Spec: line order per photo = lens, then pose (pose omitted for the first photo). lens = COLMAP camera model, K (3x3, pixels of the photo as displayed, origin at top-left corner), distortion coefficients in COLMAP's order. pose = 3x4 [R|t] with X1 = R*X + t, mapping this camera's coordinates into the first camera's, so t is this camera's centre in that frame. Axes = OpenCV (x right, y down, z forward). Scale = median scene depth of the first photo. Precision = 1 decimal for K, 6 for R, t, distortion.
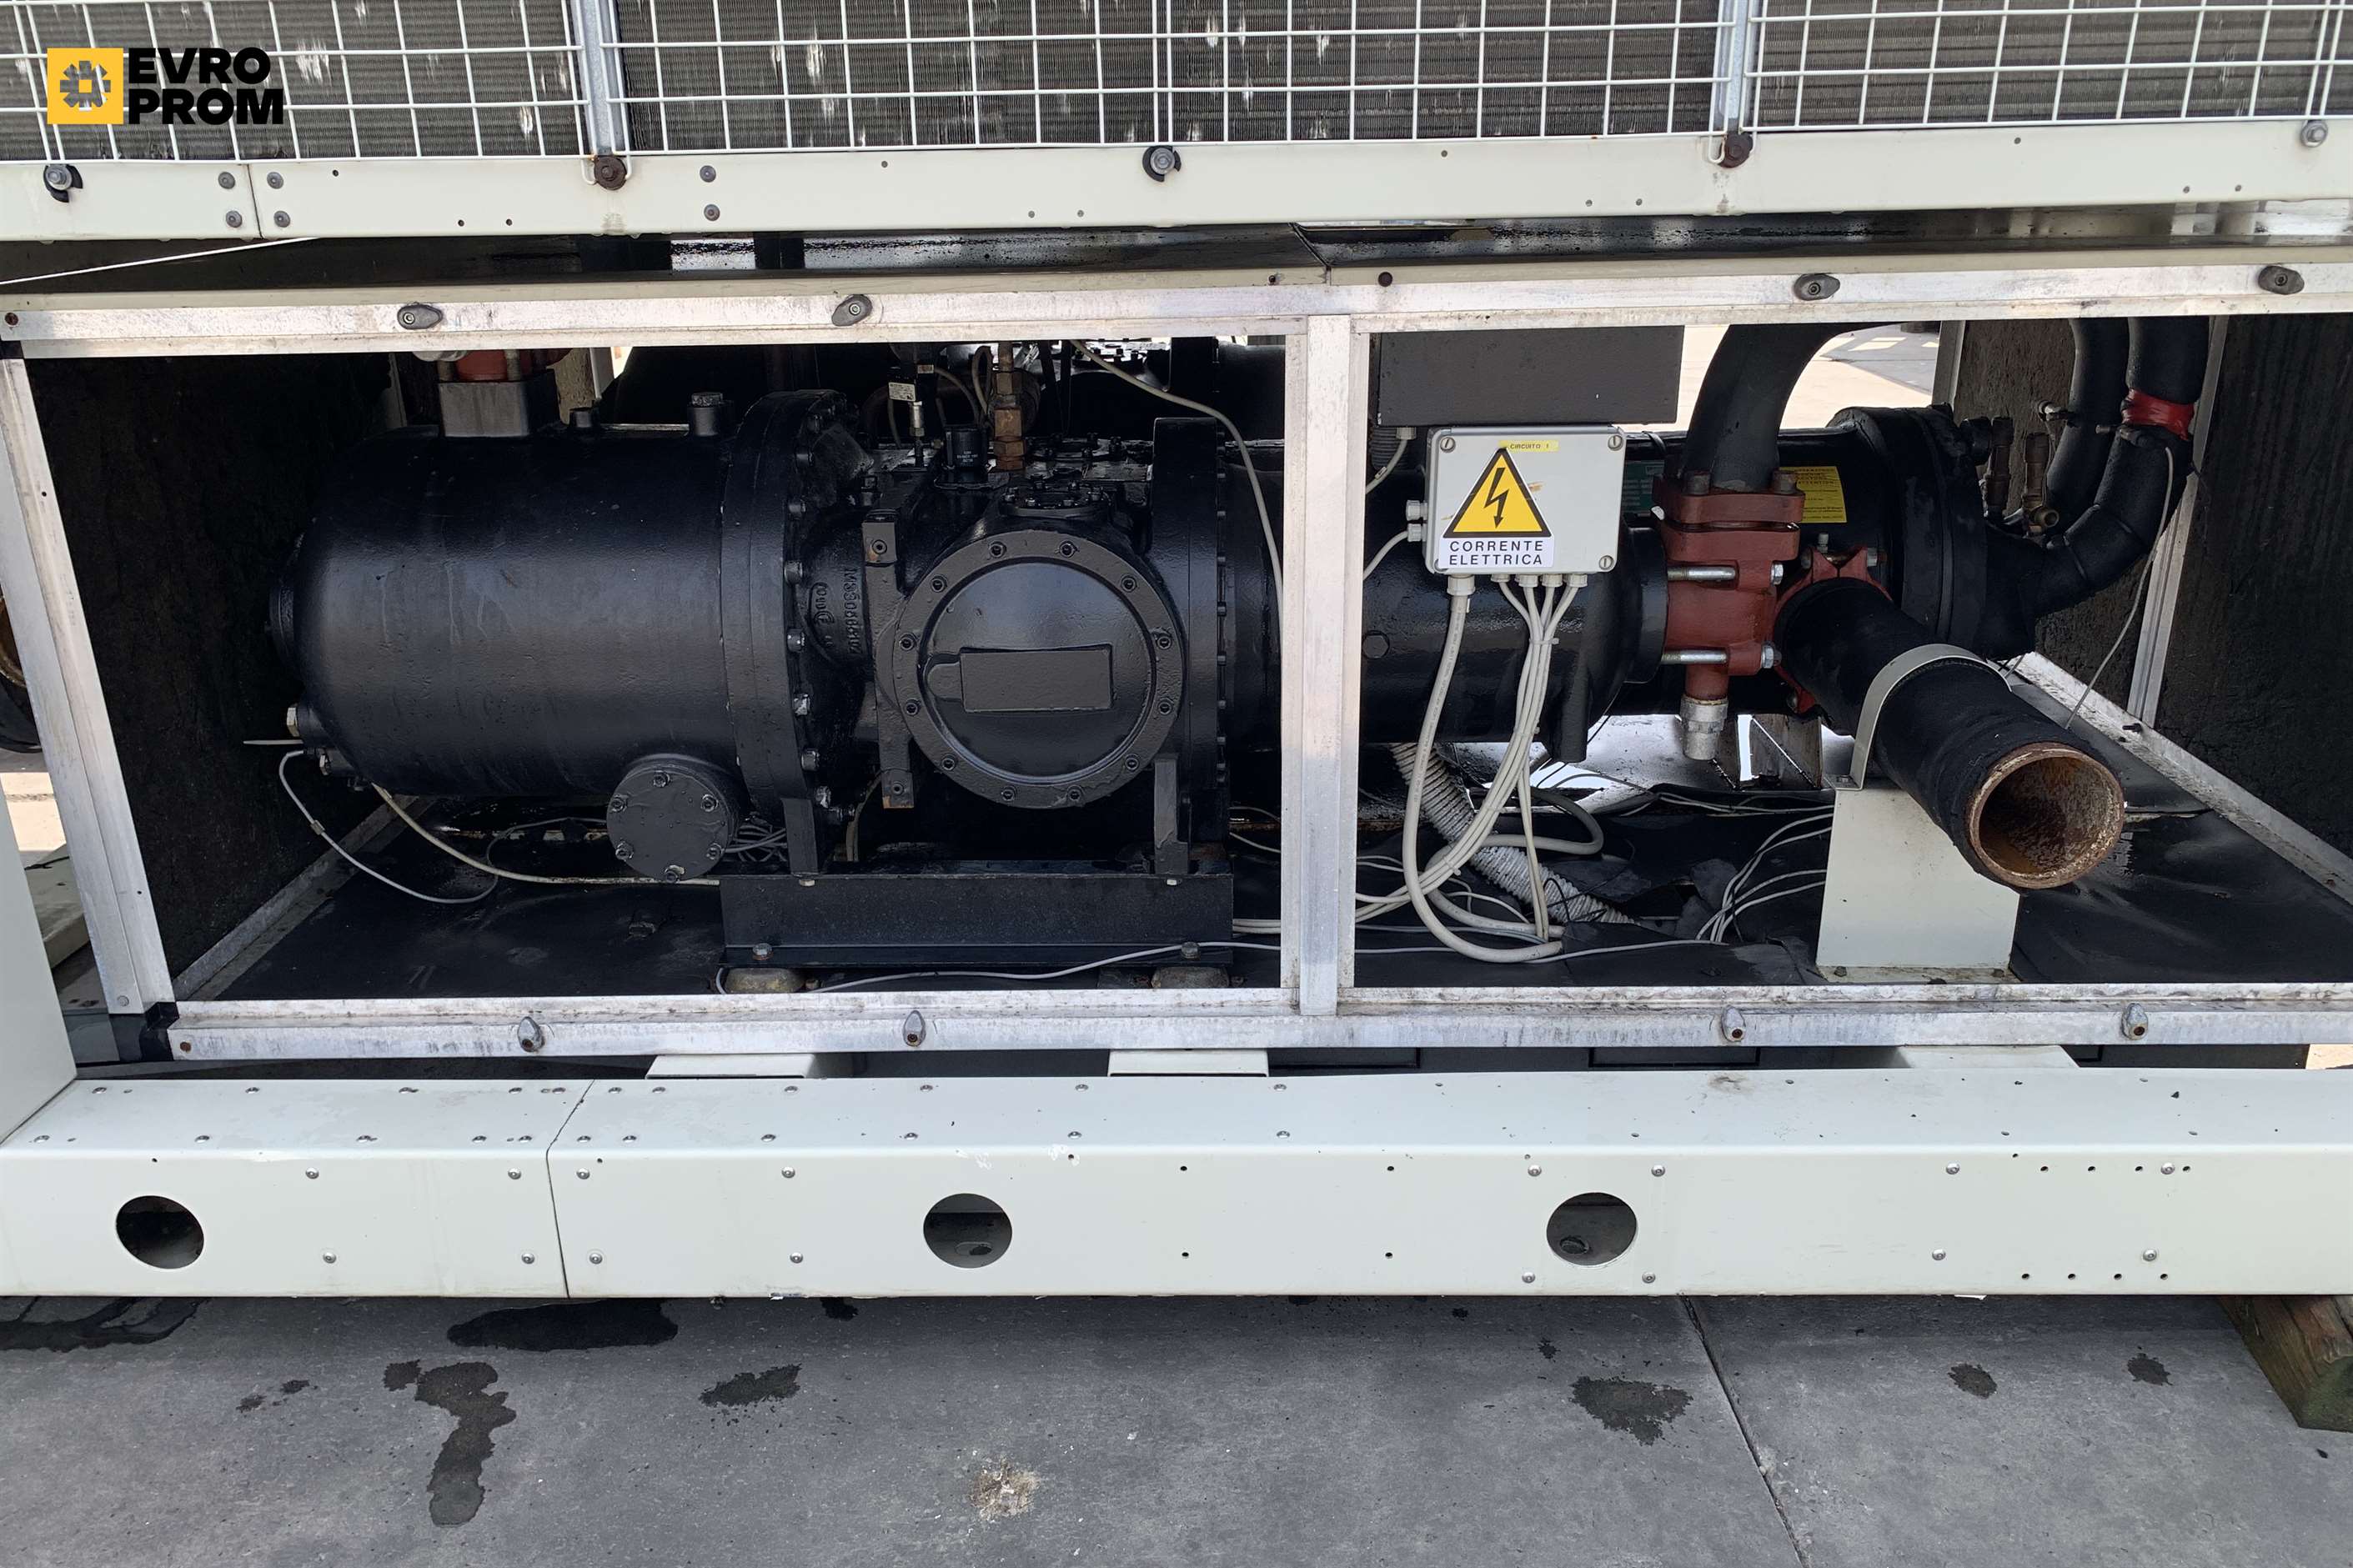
lens RADIAL K [[1804.5, 0, 1162.5], [0, 1804.5, 776.7], [0, 0, 1]] dist [0.005875, -0.001267]
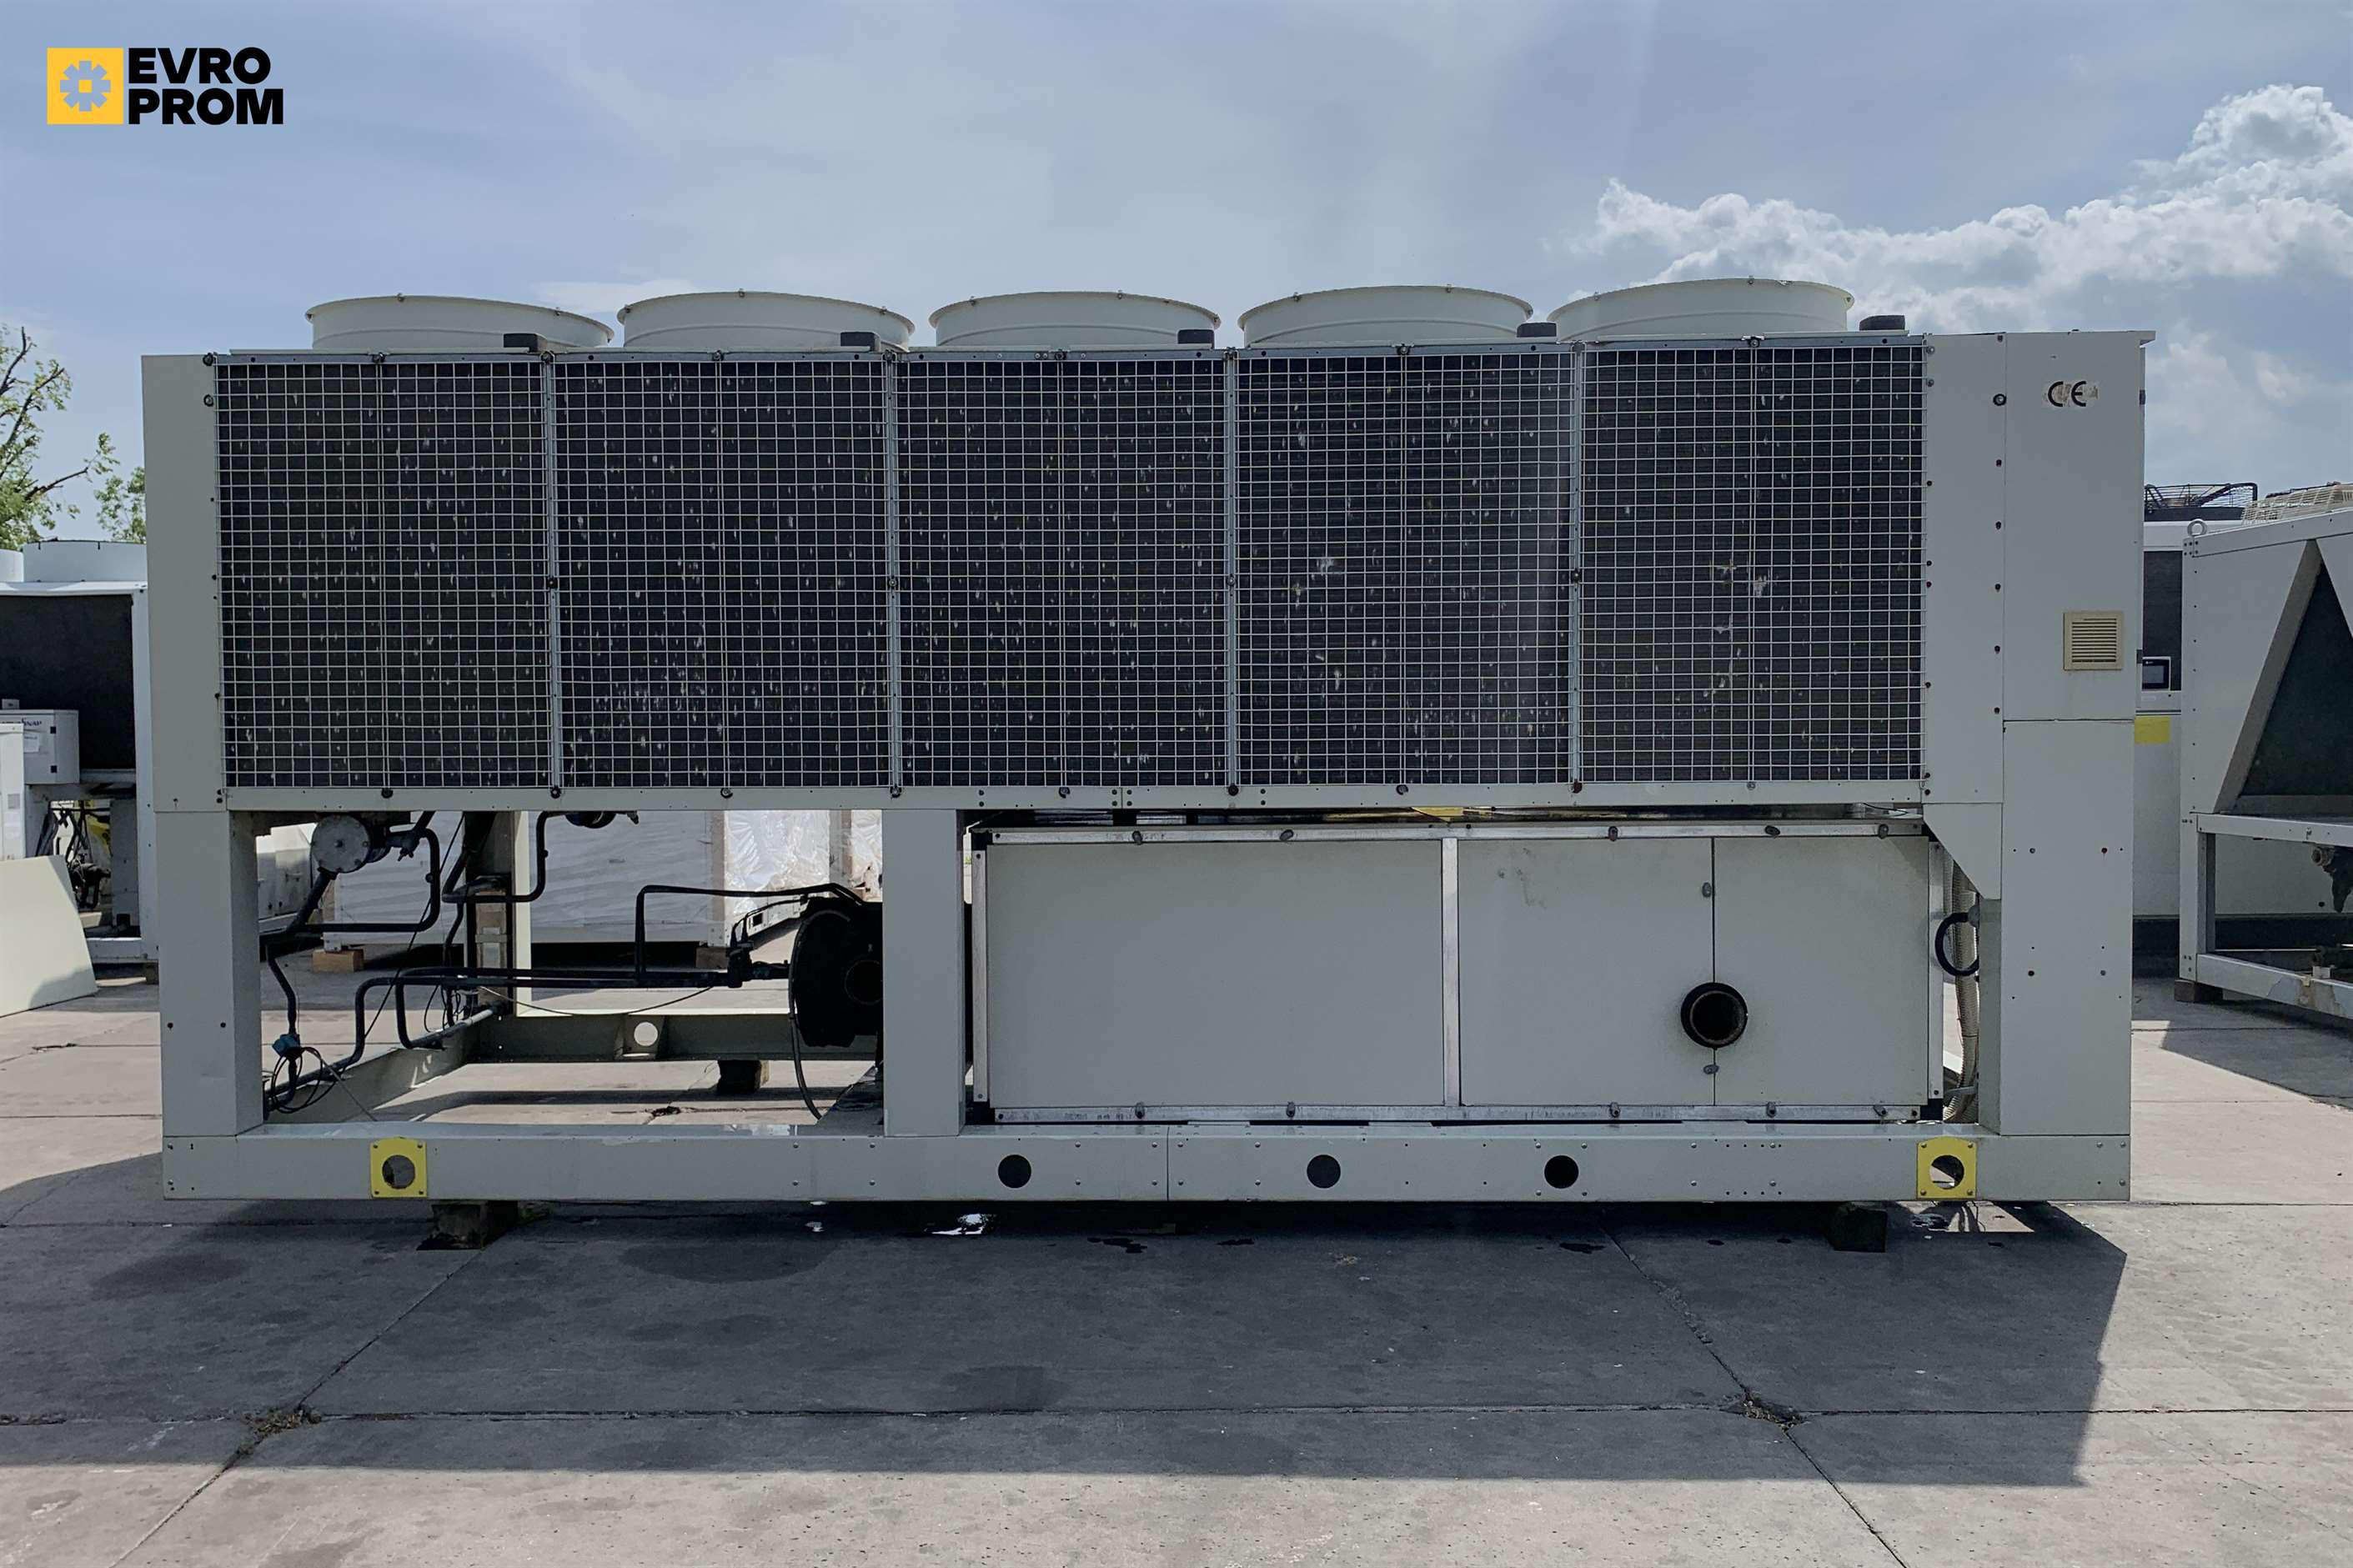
lens RADIAL K [[1880.7, 0, 1176.5], [0, 1880.7, 784.0], [0, 0, 1]] dist [0.179997, -0.585249]
pose [[0.999871, 0.009931, -0.012610, -0.295201], [-0.013417, 0.948341, -0.316968, 0.597965], [0.008811, 0.317097, 0.948352, -1.817825]]
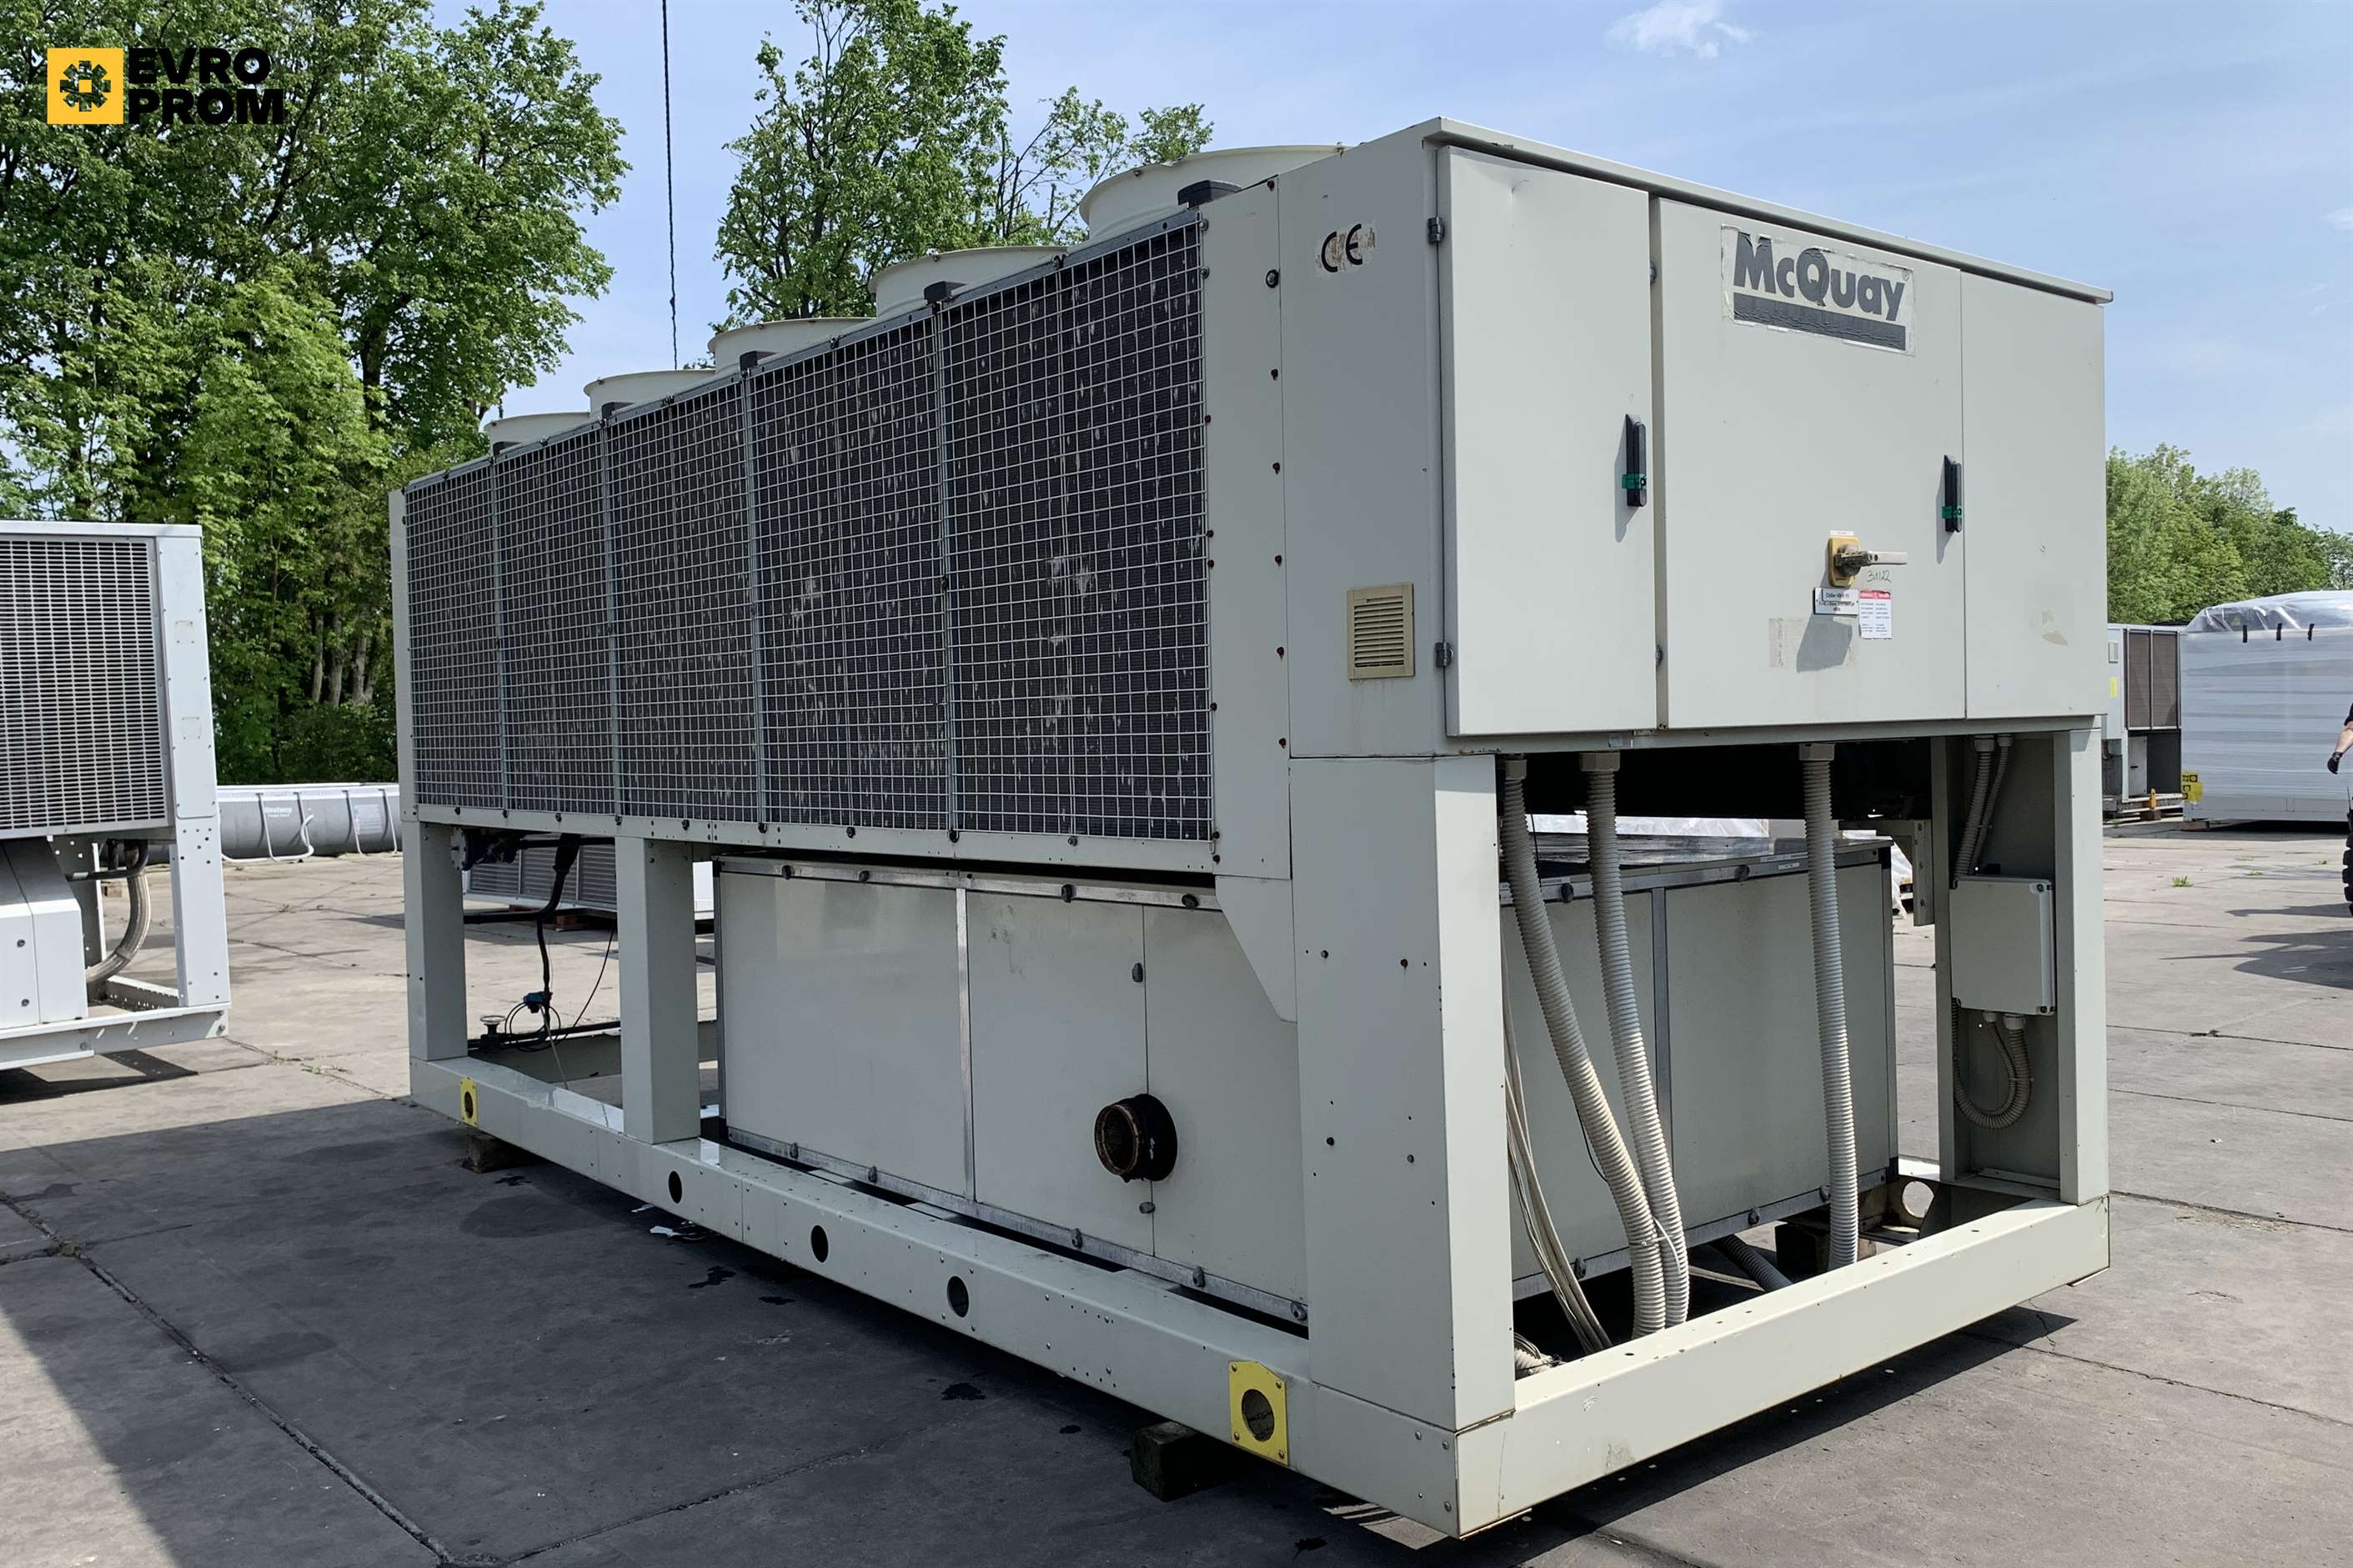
lens RADIAL K [[1911.3, 0, 1165.8], [0, 1911.3, 750.9], [0, 0, 1]] dist [0.012010, -0.008837]
pose [[0.648385, 0.008917, -0.761260, 2.159585], [-0.255574, 0.944453, -0.206616, 0.038043], [0.717132, 0.328525, 0.614648, -0.472030]]
